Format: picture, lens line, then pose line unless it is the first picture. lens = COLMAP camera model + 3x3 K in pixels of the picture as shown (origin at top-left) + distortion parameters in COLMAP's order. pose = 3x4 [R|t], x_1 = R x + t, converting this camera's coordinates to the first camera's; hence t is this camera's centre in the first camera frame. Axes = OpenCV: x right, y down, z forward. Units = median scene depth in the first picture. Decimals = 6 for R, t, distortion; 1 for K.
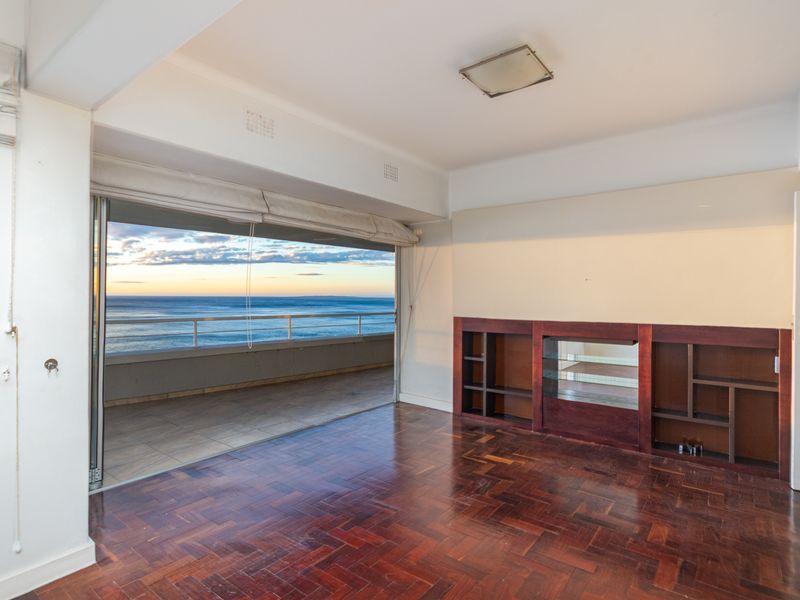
lens RADIAL K [[434.7, 0, 400.0], [0, 434.7, 300.0], [0, 0, 1]] dist [-0.001129, -0.000261]
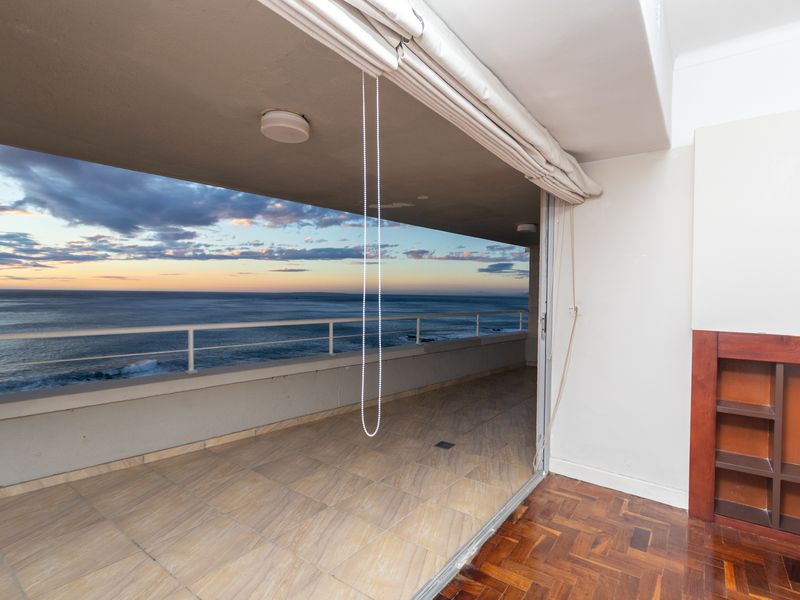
lens RADIAL K [[413.0, 0, 400.0], [0, 413.0, 300.0], [0, 0, 1]] dist [-0.036433, 0.000058]
pose [[0.999204, 0.013319, 0.037606, -0.243428], [-0.013514, 0.999896, 0.004936, 0.004023], [-0.037537, -0.005440, 0.999280, 0.506485]]
